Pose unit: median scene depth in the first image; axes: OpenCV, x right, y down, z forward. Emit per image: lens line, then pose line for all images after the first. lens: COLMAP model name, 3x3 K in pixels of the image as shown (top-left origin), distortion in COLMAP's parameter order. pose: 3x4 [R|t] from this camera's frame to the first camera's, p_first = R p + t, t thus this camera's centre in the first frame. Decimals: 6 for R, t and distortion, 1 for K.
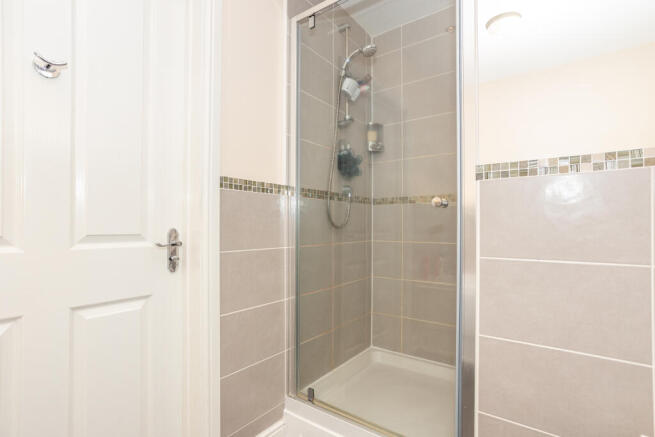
lens RADIAL K [[321.9, 0, 327.6], [0, 321.9, 221.3], [0, 0, 1]] dist [0.006728, 0.002410]
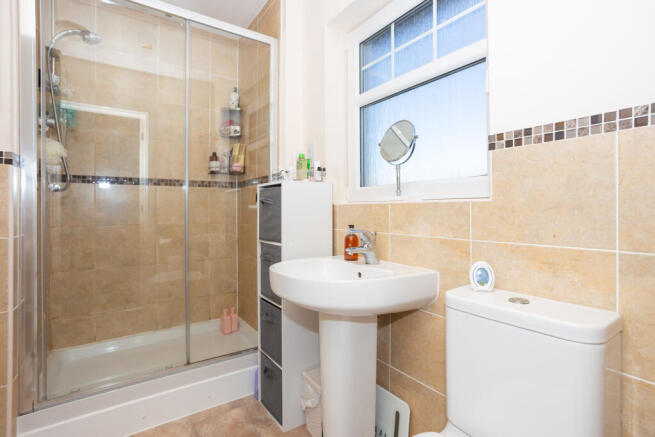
lens RADIAL K [[321.9, 0, 329.2], [0, 321.9, 213.5], [0, 0, 1]] dist [0.006728, 0.002410]
pose [[-0.325928, 0.024385, -0.945080, 0.474667], [0.009421, 0.999701, 0.022545, 0.017402], [0.945348, -0.001555, -0.326060, 0.888863]]
